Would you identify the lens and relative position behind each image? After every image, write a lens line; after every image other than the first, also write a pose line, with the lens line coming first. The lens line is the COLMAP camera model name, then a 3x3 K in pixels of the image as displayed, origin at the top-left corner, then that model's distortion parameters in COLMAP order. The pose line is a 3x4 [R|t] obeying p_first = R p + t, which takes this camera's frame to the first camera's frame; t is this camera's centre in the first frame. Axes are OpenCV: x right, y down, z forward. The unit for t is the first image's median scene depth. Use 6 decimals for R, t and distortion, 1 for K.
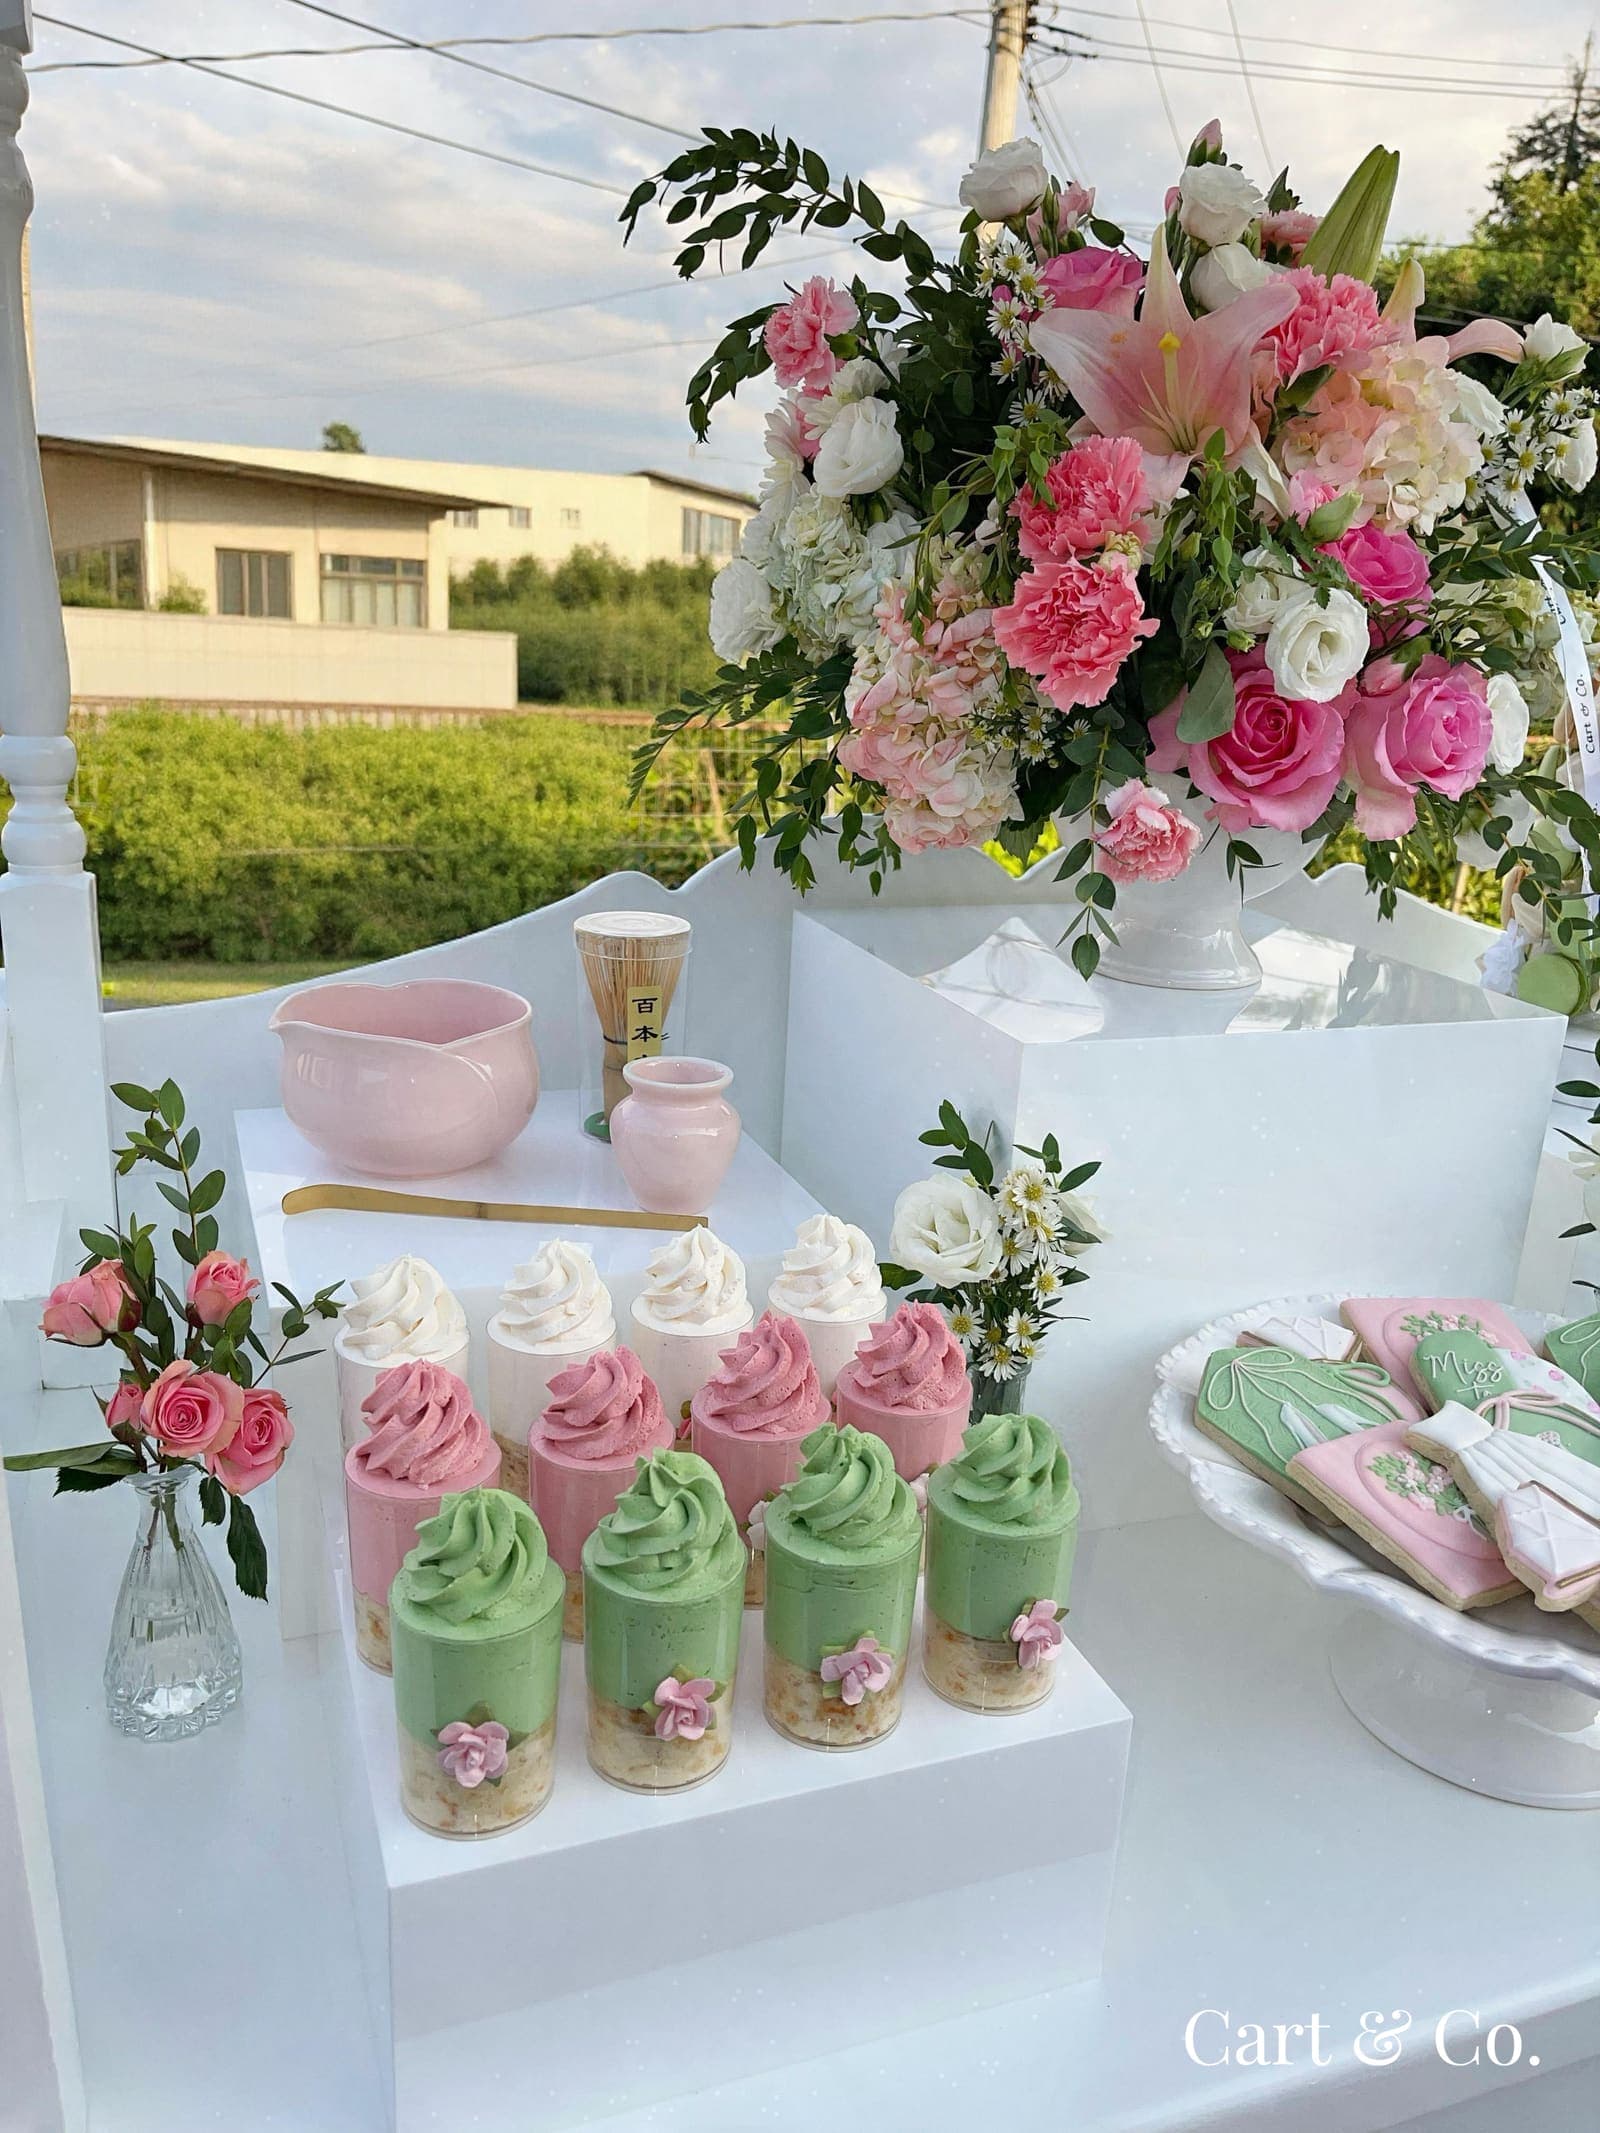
lens RADIAL K [[1561.2, 0, 807.3], [0, 1561.2, 1131.5], [0, 0, 1]] dist [0.037453, -0.044633]
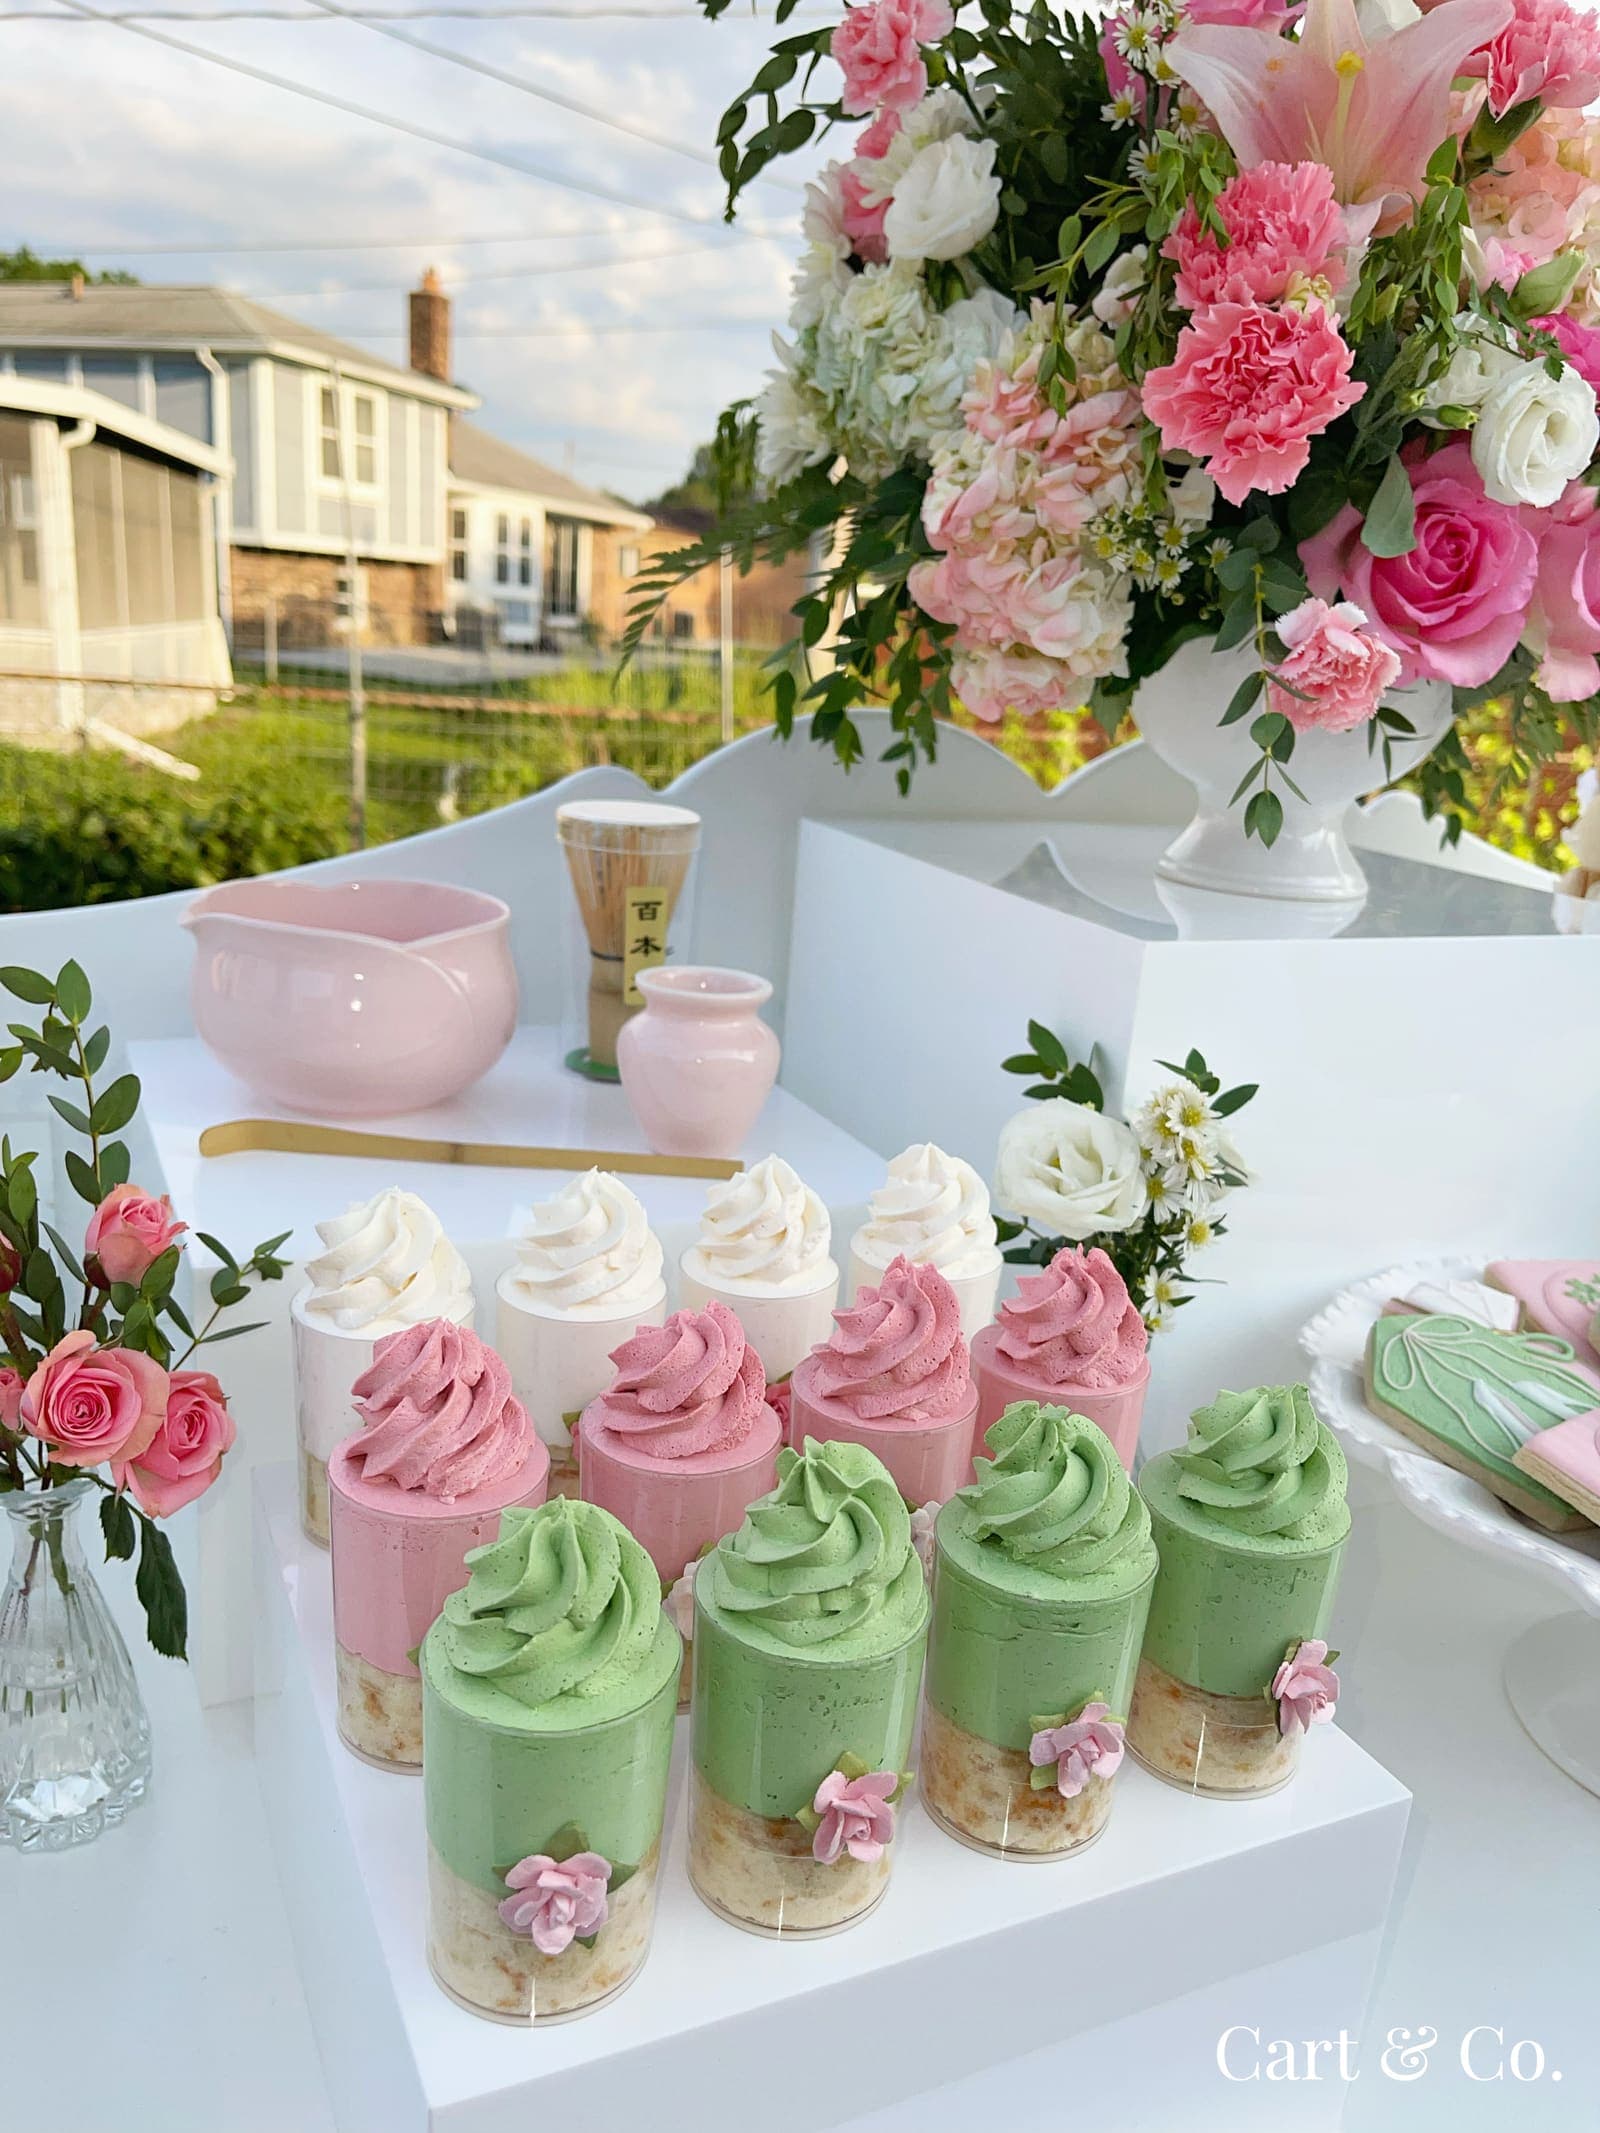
lens RADIAL K [[1561.2, 0, 807.3], [0, 1561.2, 1131.5], [0, 0, 1]] dist [0.037453, -0.044633]
pose [[0.996581, 0.001418, 0.082610, -0.117217], [-0.000758, 0.999968, -0.008021, 0.055495], [-0.082618, 0.007931, 0.996550, 0.236703]]
